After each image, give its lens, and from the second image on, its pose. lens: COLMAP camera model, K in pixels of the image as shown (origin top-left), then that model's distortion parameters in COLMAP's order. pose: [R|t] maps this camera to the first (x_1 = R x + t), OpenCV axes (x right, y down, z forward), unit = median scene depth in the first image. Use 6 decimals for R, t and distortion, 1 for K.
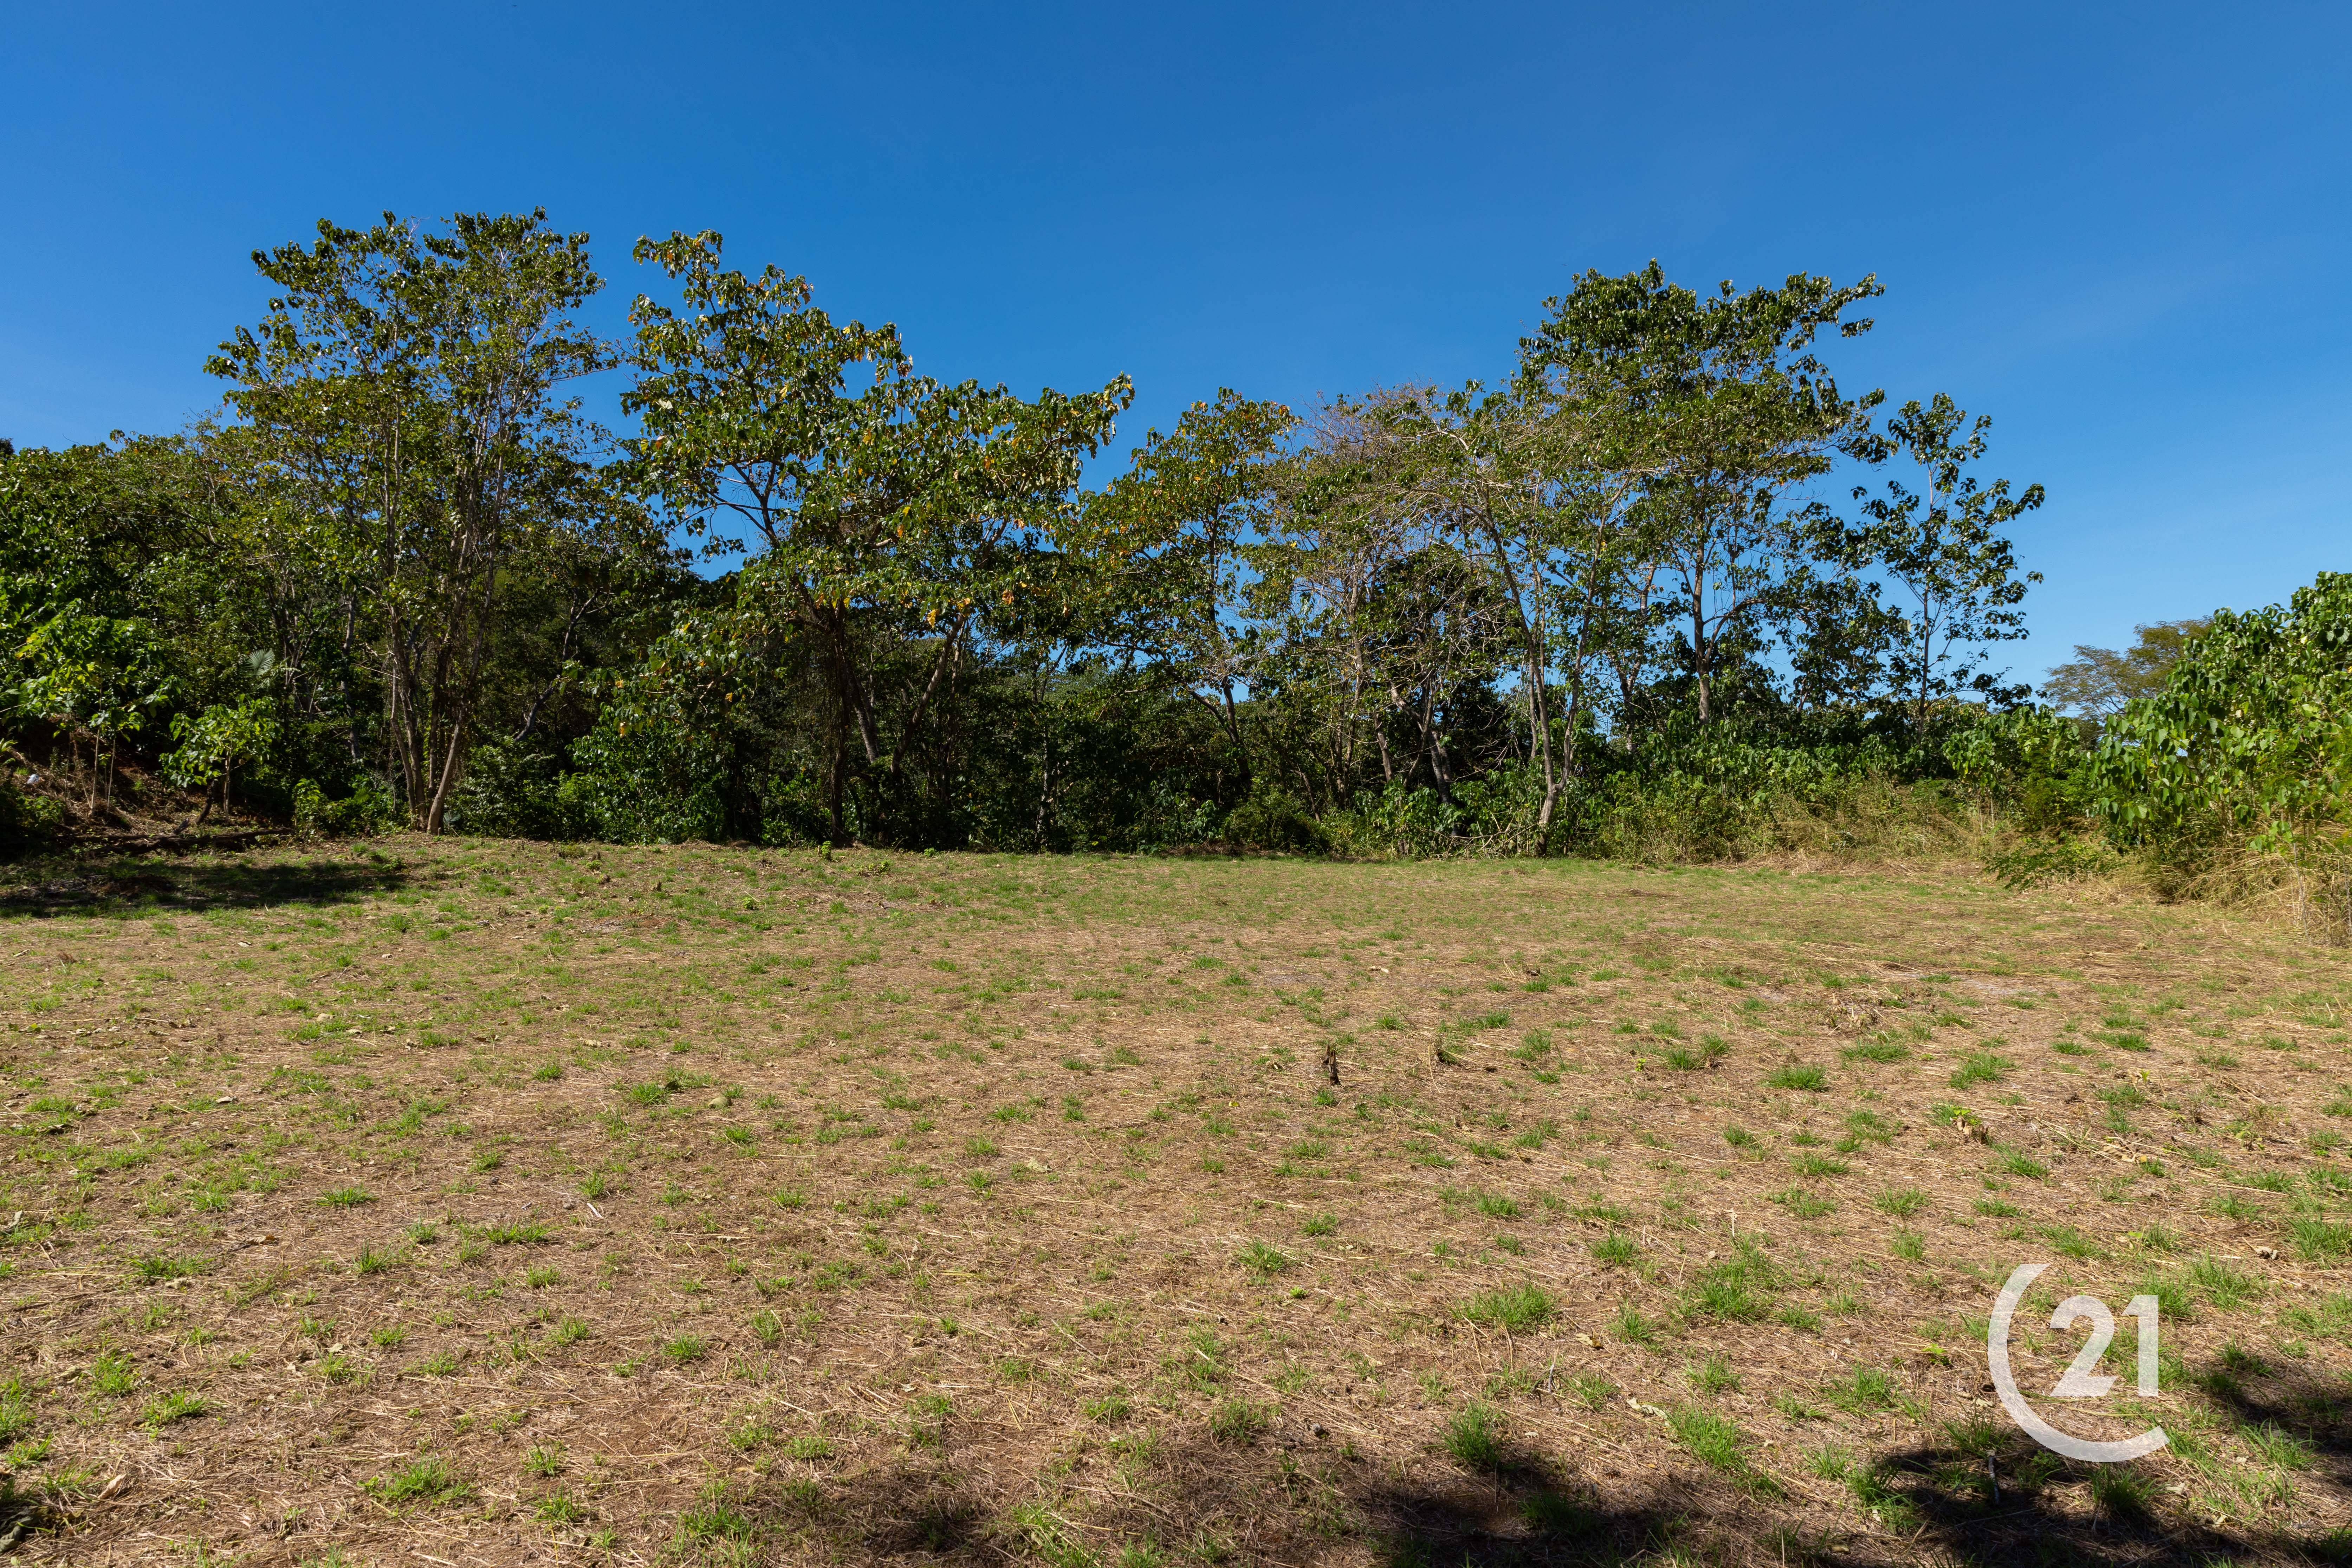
lens RADIAL K [[1113.9, 0, 1596.1], [0, 1113.9, 790.7], [0, 0, 1]] dist [0.012365, -0.000013]
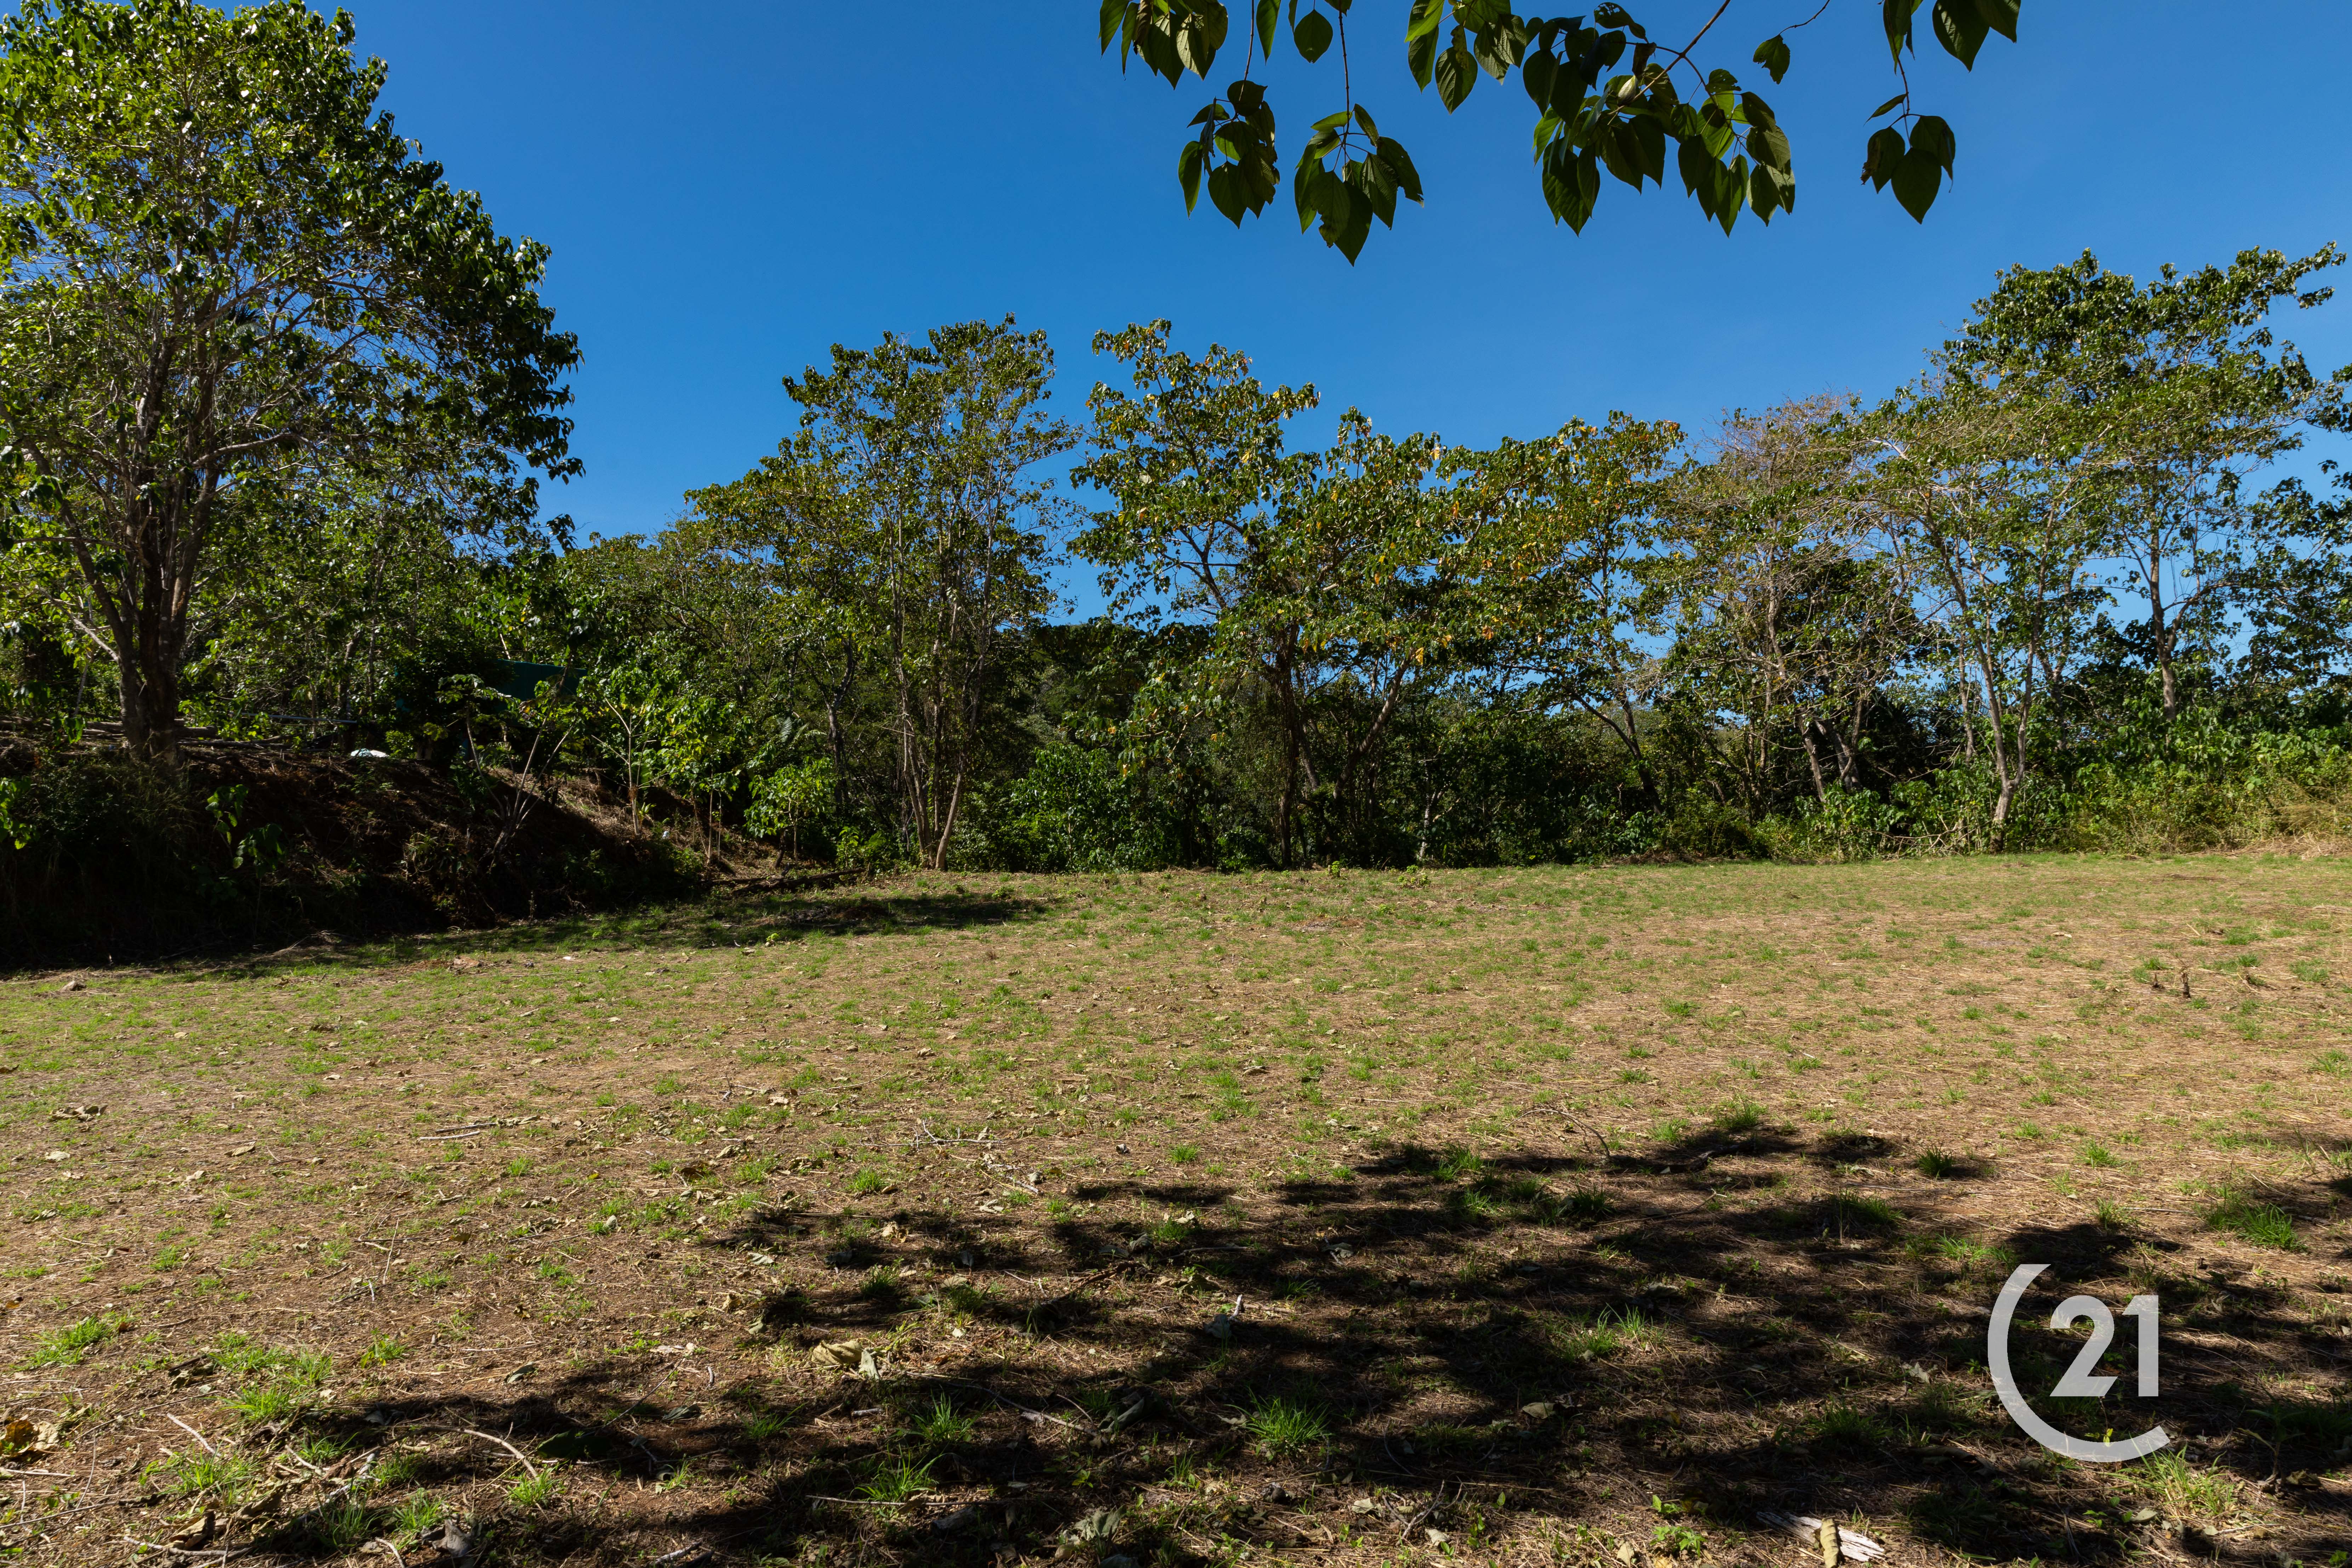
lens RADIAL K [[1591.1, 0, 1188.8], [0, 1591.1, 779.6], [0, 0, 1]] dist [0.033218, -0.019307]
pose [[0.984387, -0.047247, -0.169559, -0.517522], [0.043257, 0.998695, -0.027150, 0.001005], [0.170620, 0.019392, 0.985146, -0.543262]]
